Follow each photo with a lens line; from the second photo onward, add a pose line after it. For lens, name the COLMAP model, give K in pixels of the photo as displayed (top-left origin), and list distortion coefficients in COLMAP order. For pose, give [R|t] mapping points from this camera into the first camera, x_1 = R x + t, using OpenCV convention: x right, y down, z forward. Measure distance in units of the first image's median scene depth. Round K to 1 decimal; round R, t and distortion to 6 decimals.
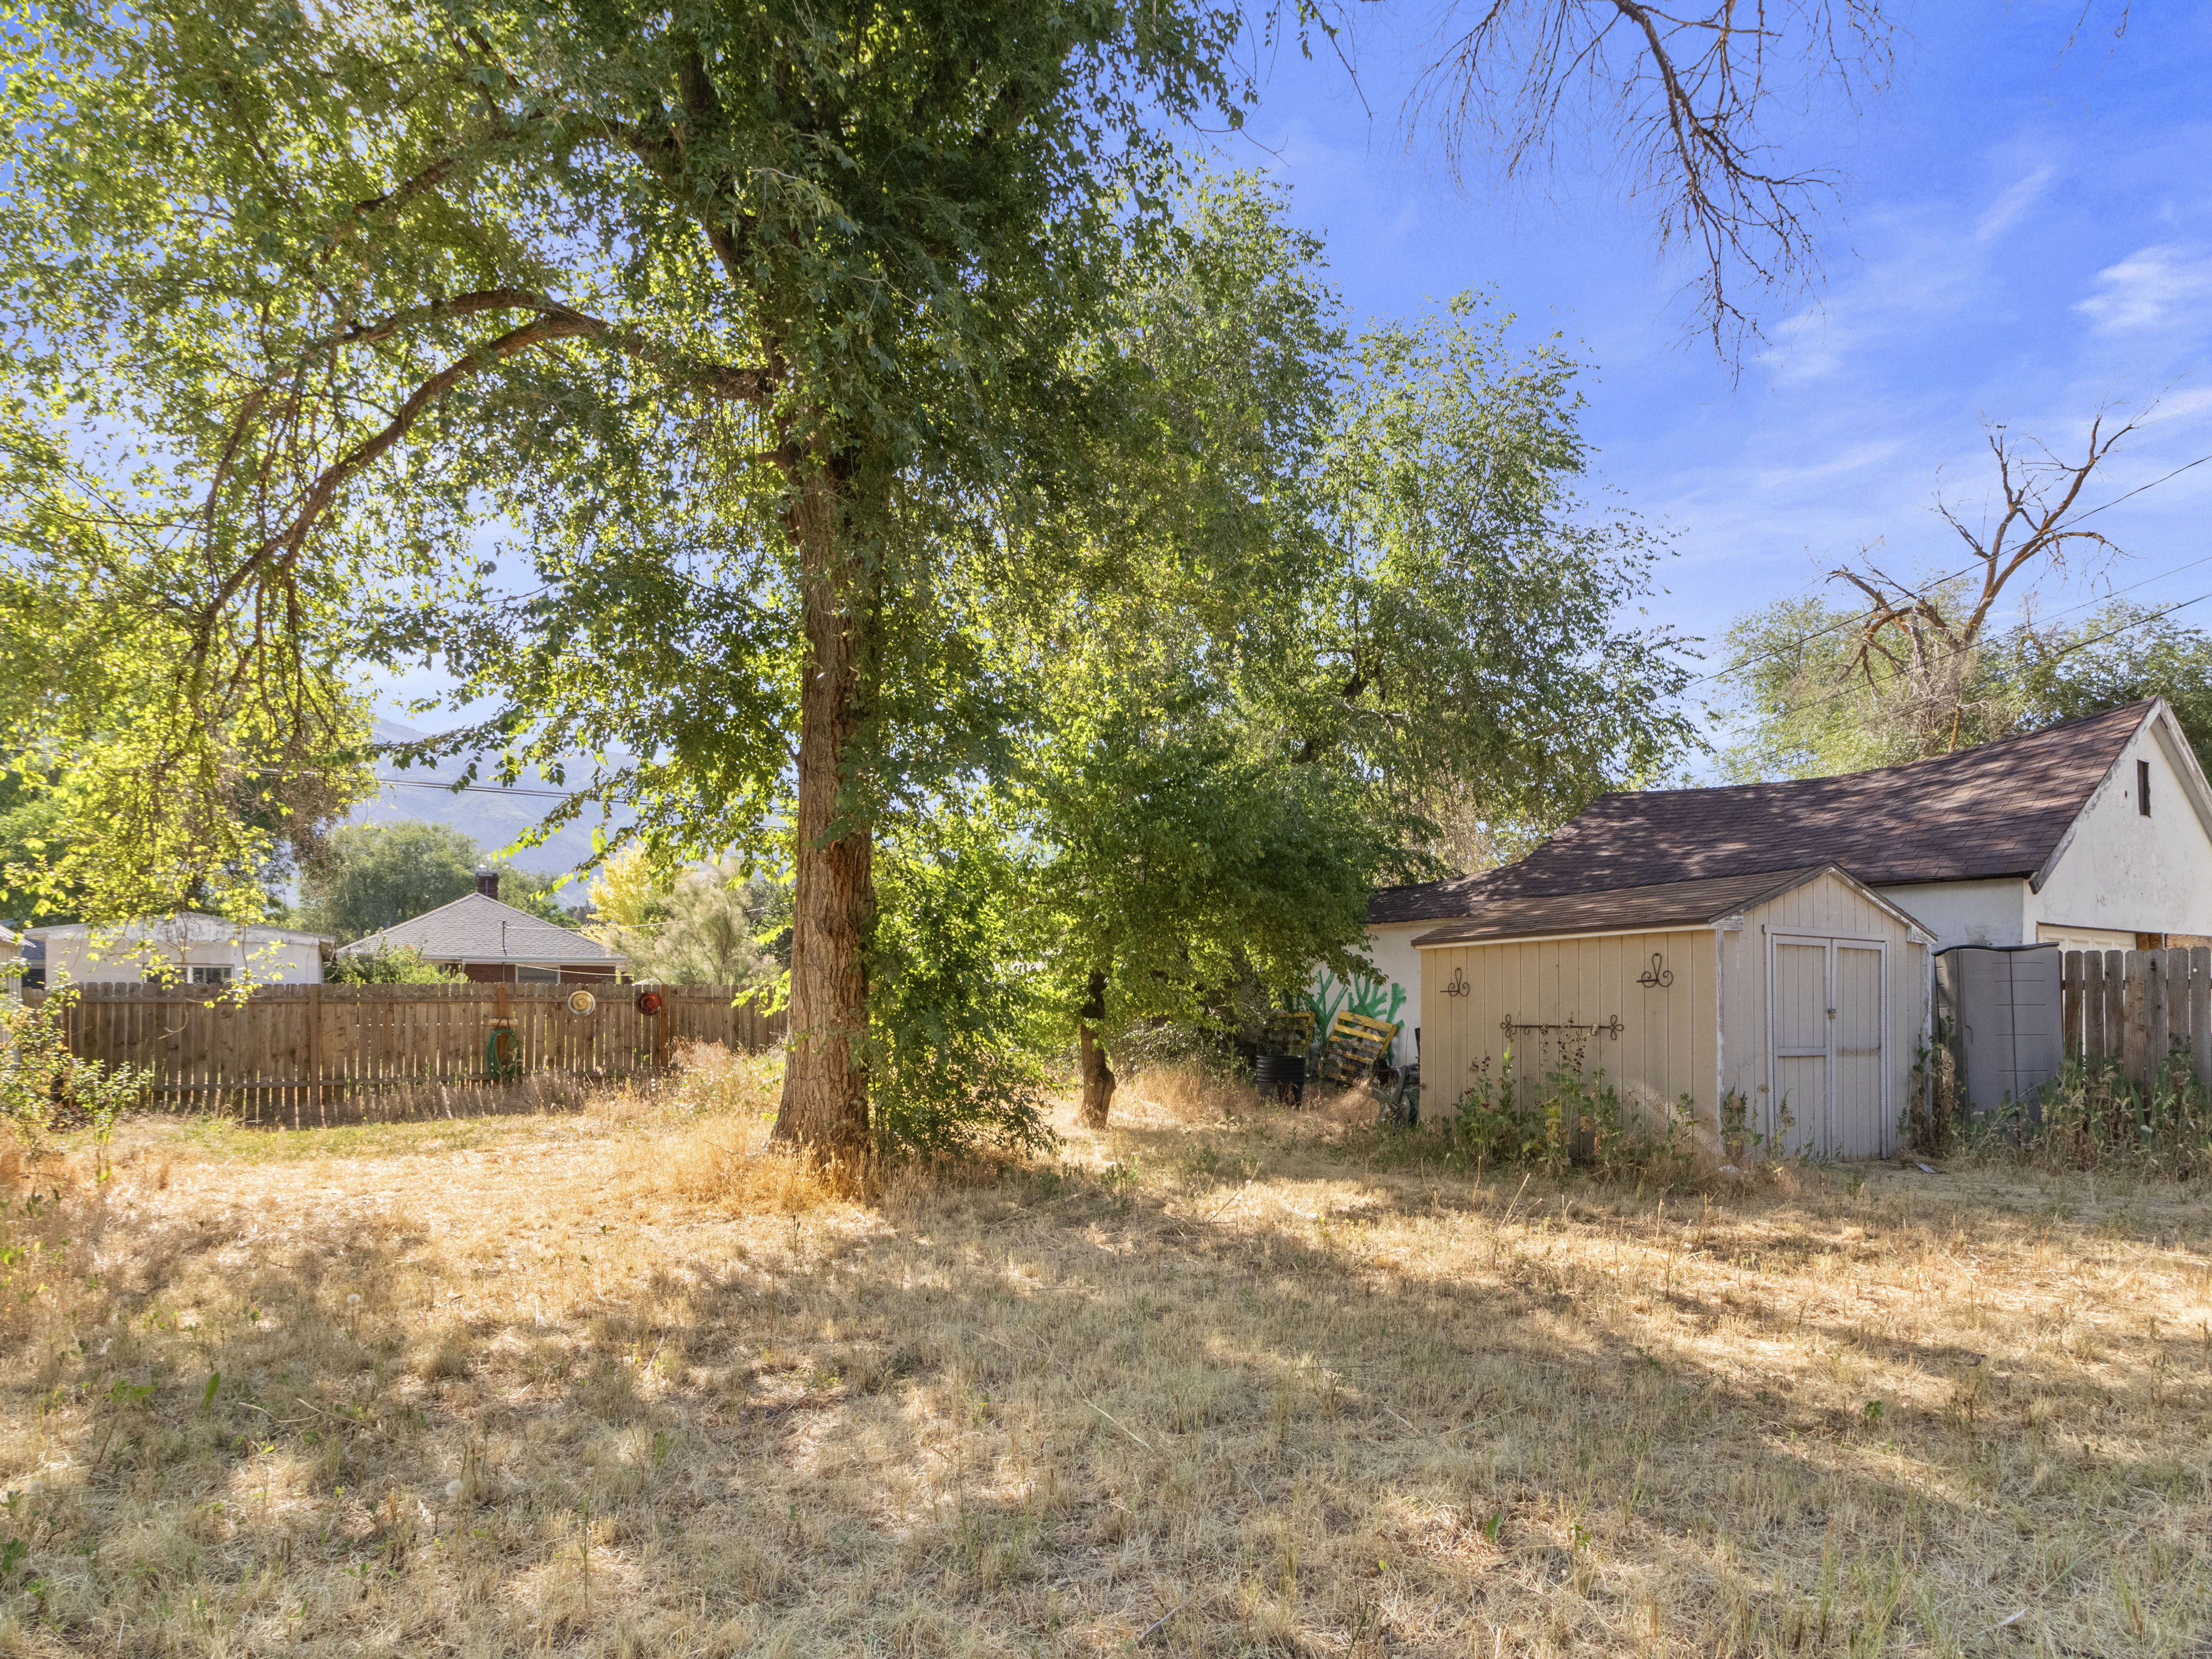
lens RADIAL K [[1183.7, 0, 1125.1], [0, 1183.7, 756.5], [0, 0, 1]] dist [-0.000806, 0.001950]
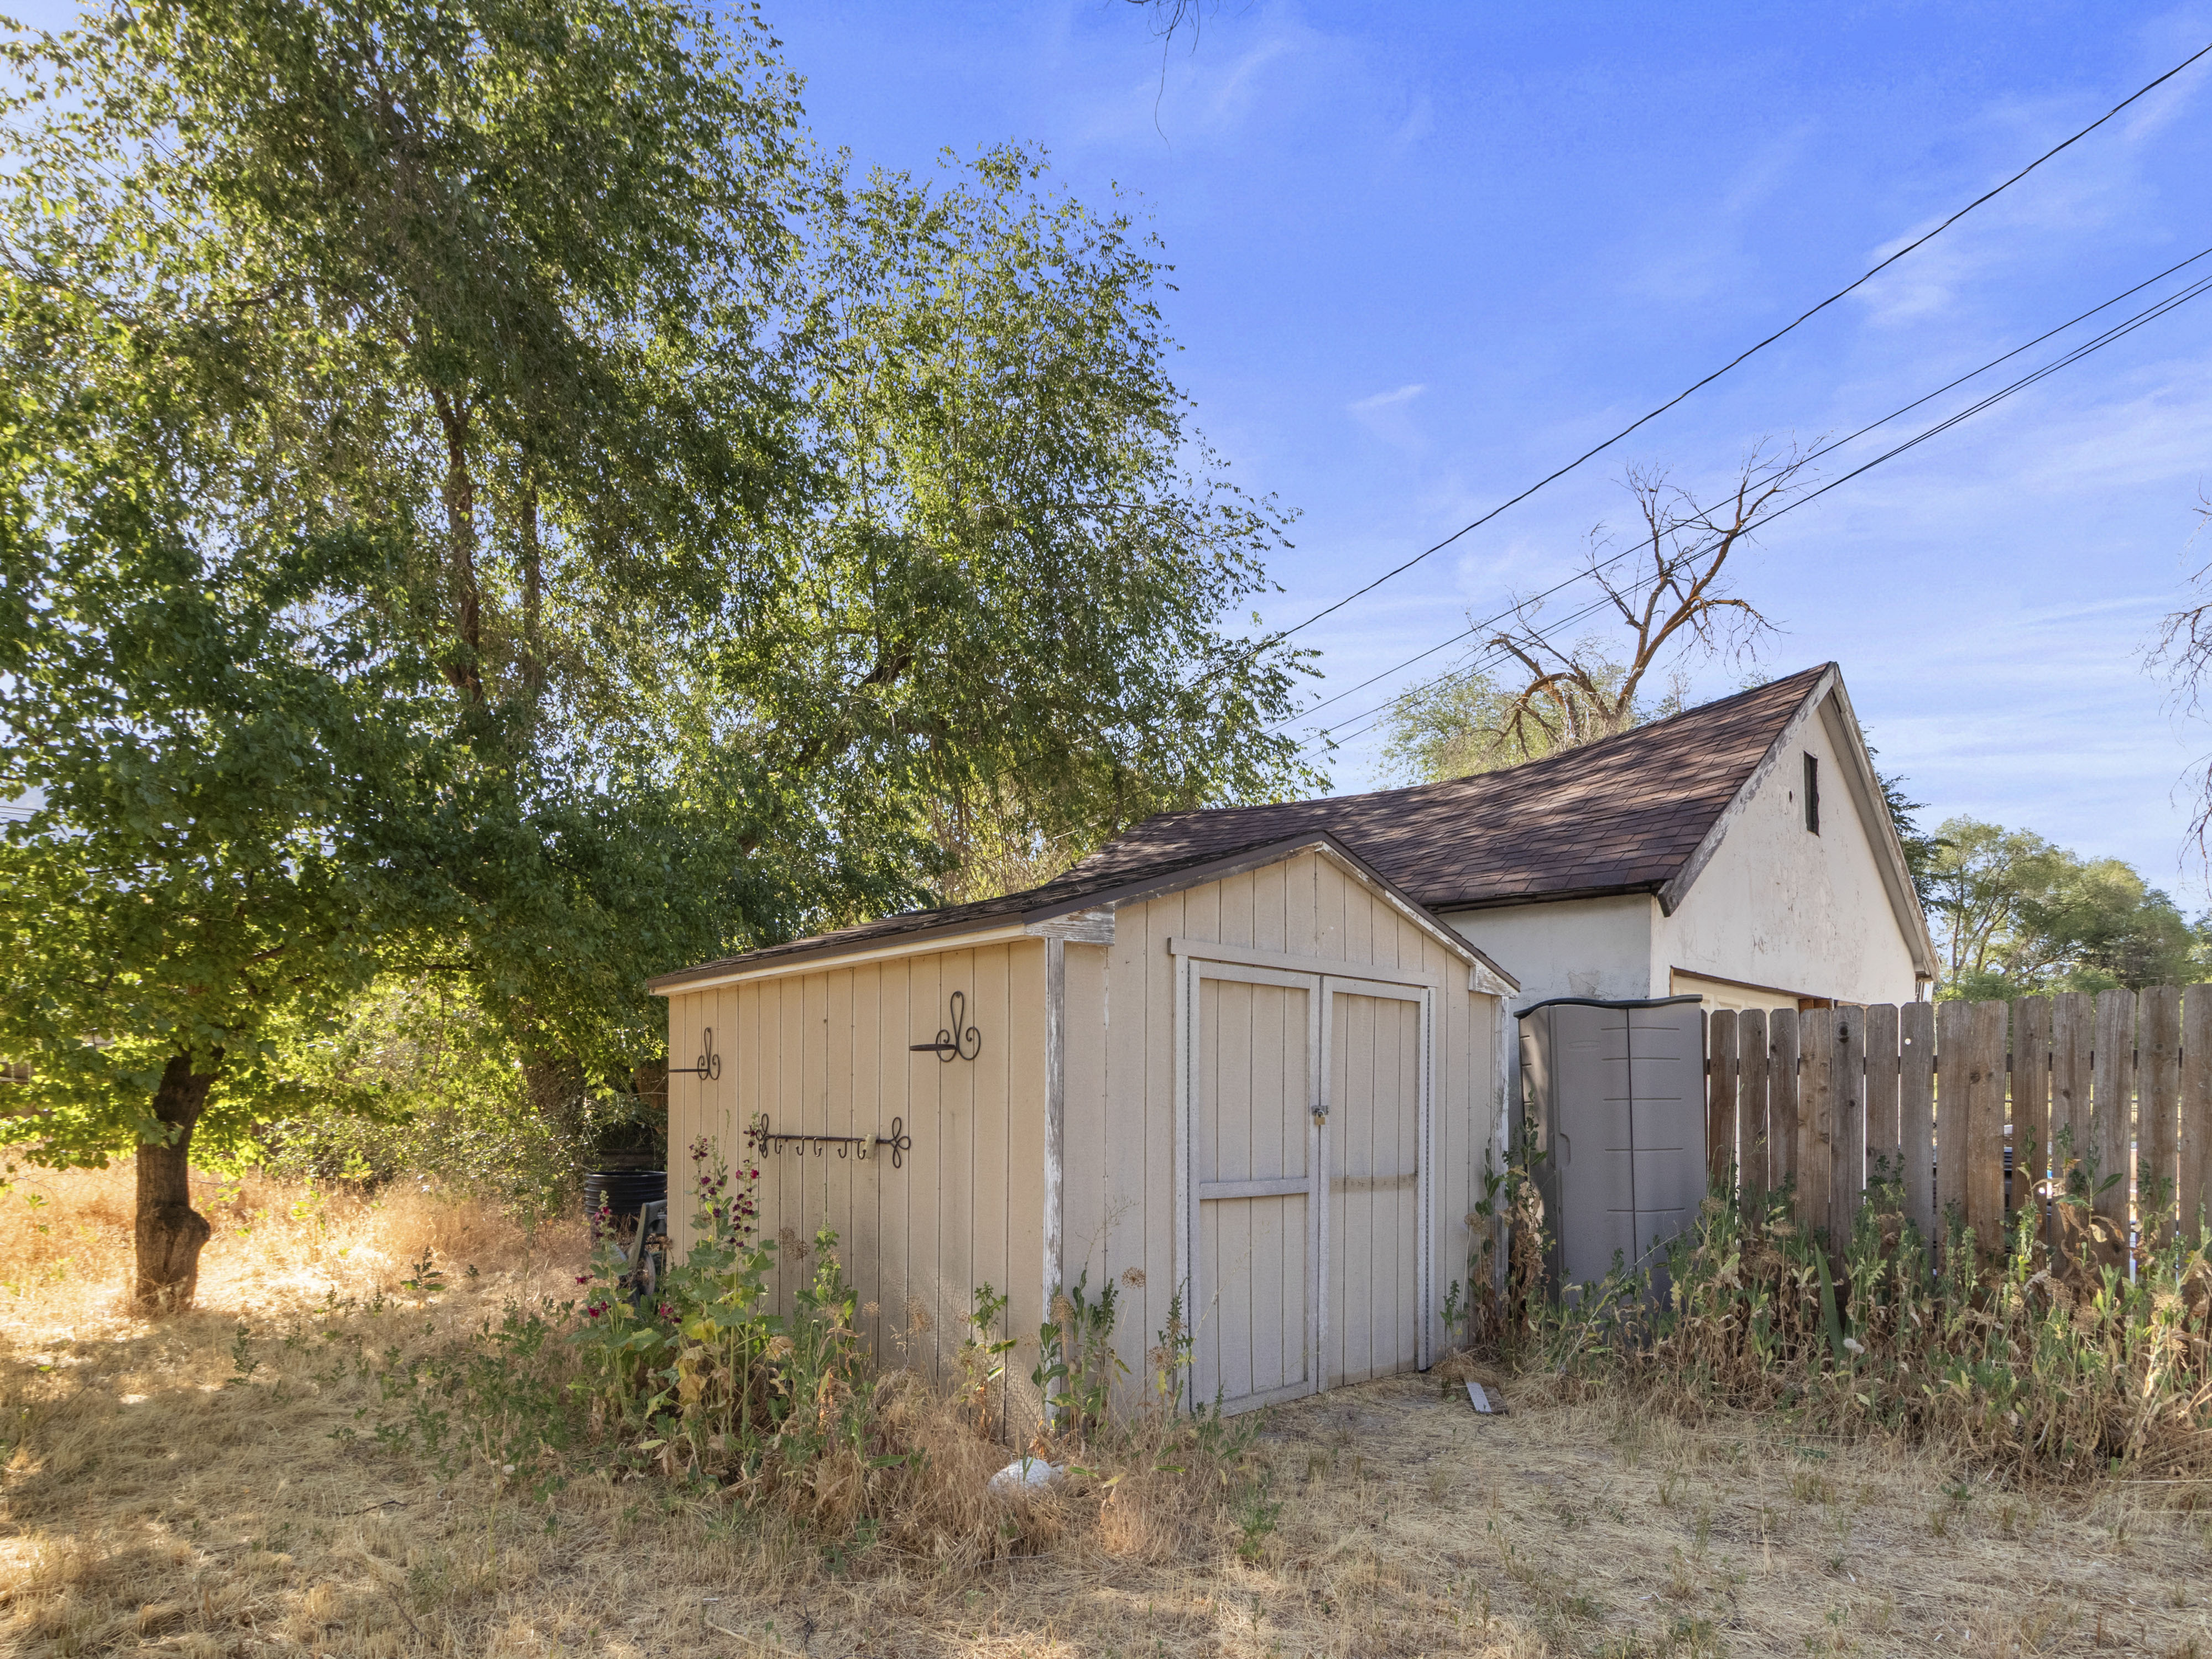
lens RADIAL K [[1029.2, 0, 1106.0], [0, 1029.2, 829.5], [0, 0, 1]] dist [-0.001249, -0.000268]
pose [[0.989549, 0.040209, 0.138475, 0.393084], [-0.033975, 0.998313, -0.047091, 0.102831], [-0.140135, 0.041894, 0.989246, 0.496323]]
